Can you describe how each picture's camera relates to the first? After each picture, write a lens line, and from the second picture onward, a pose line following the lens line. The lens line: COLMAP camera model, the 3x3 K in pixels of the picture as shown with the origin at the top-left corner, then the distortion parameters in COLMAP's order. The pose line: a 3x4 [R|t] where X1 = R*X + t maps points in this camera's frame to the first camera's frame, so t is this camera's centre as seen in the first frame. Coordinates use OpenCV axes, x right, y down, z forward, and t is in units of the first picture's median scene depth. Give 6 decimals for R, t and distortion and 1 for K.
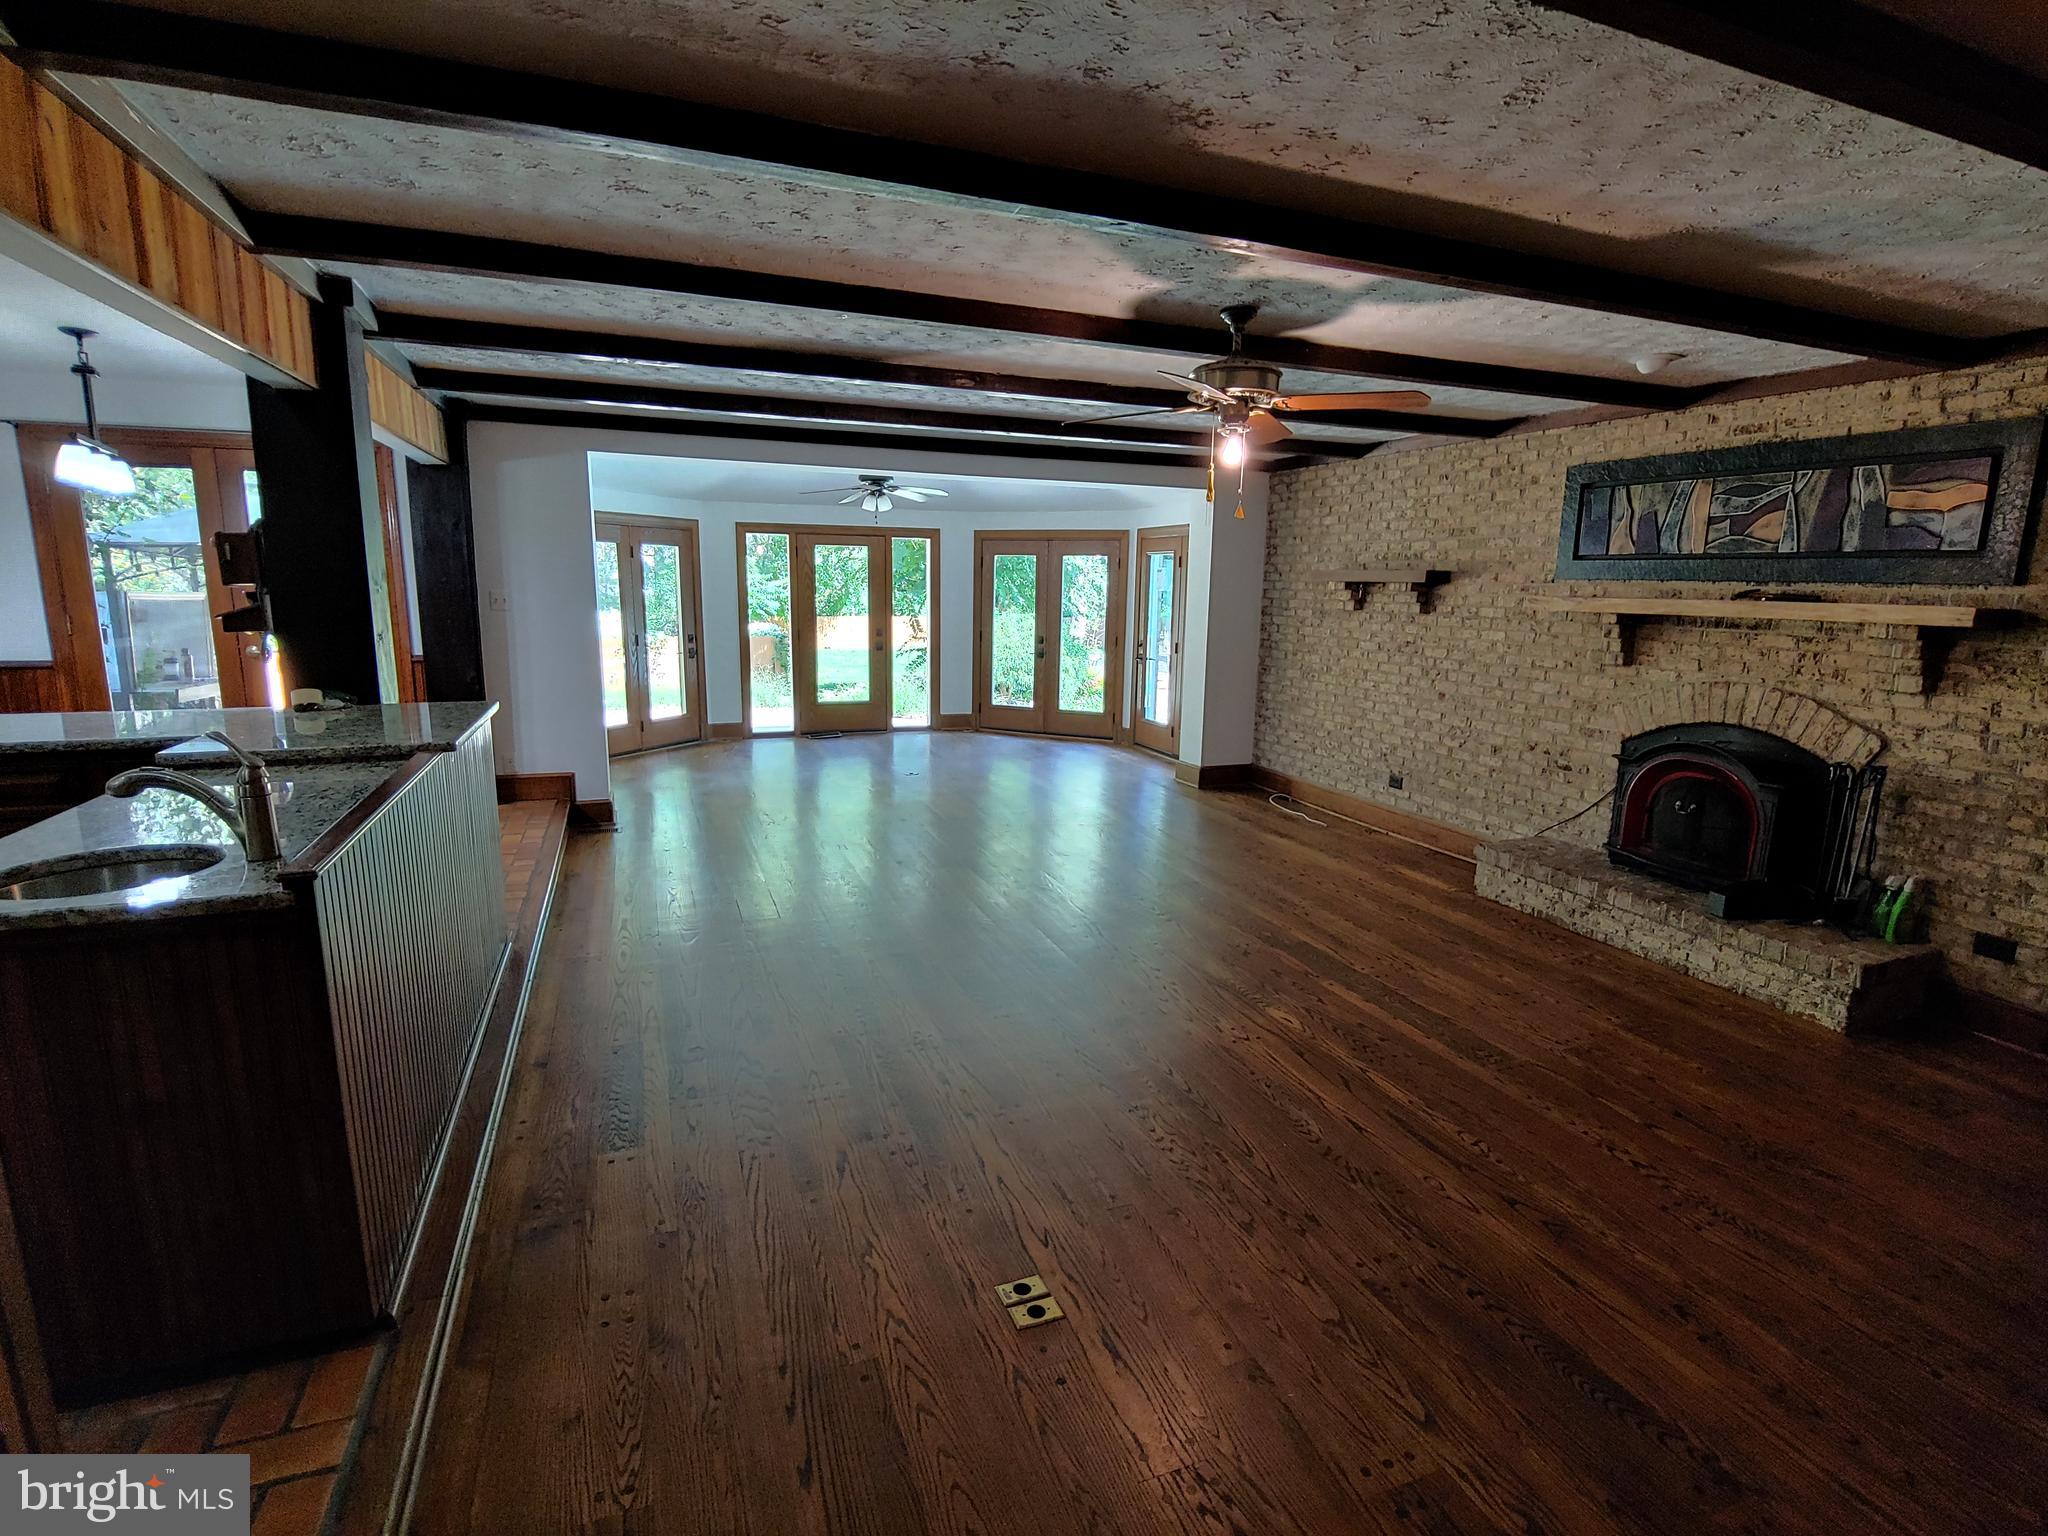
lens RADIAL K [[977.2, 0, 1025.9], [0, 977.2, 767.4], [0, 0, 1]] dist [-0.017734, -0.000888]
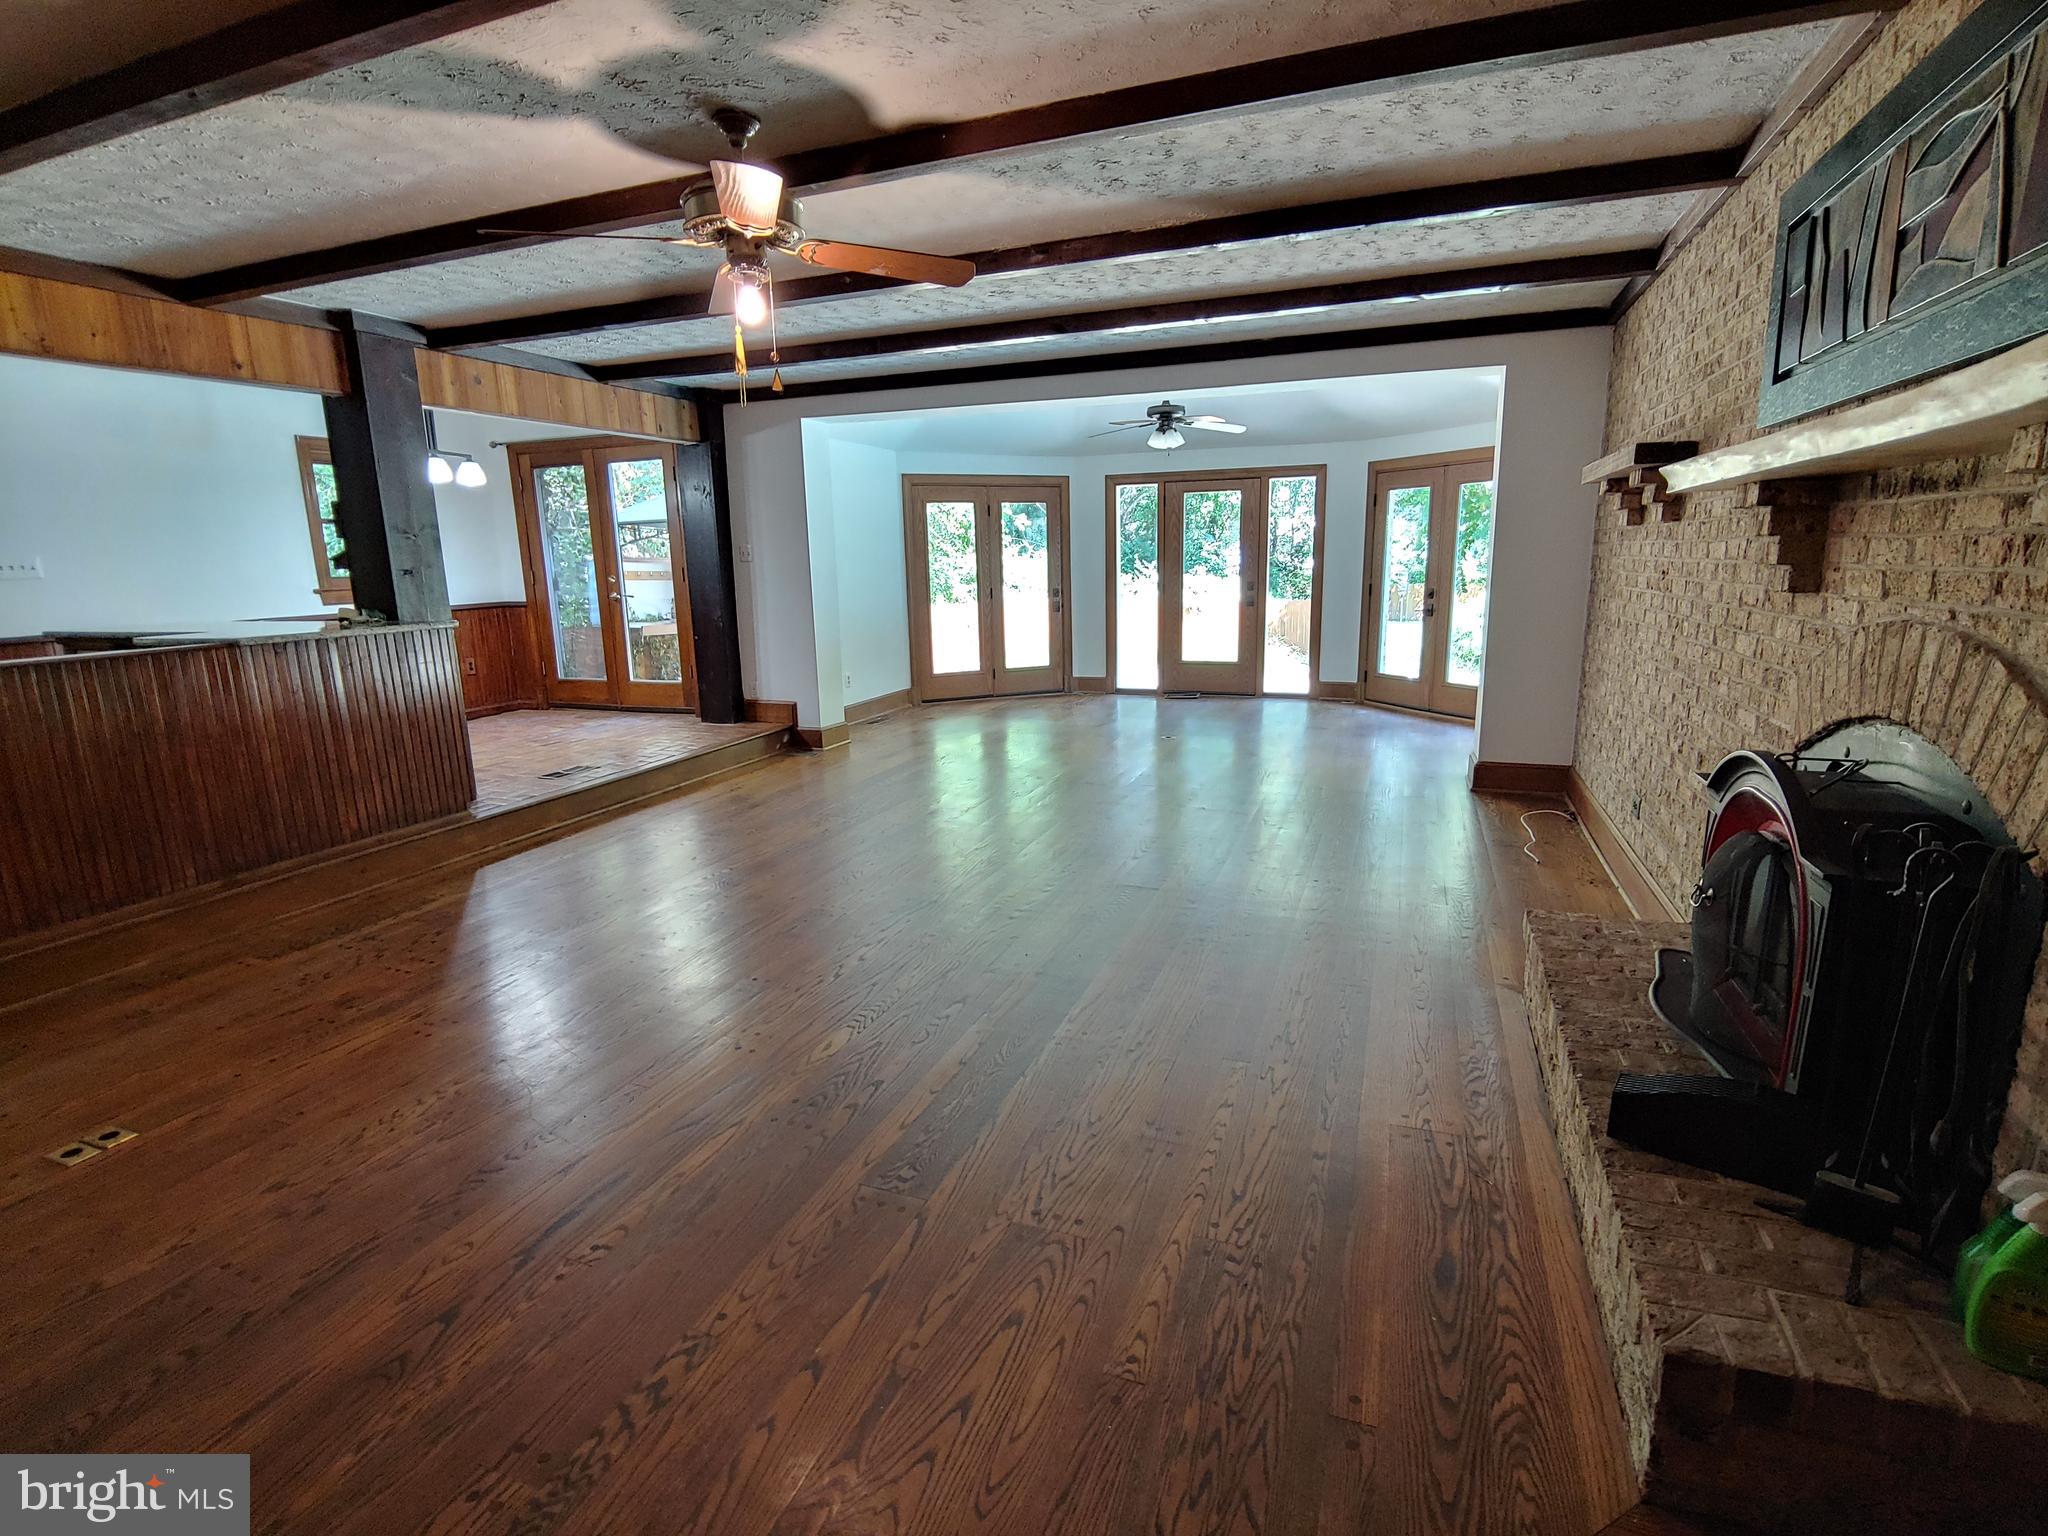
lens RADIAL K [[977.2, 0, 1030.4], [0, 977.2, 773.8], [0, 0, 1]] dist [-0.017734, -0.000888]
pose [[0.746928, 0.110377, -0.655680, 0.331105], [-0.088298, 0.993857, 0.066719, -0.007874], [0.659016, 0.008061, 0.752086, 0.200024]]
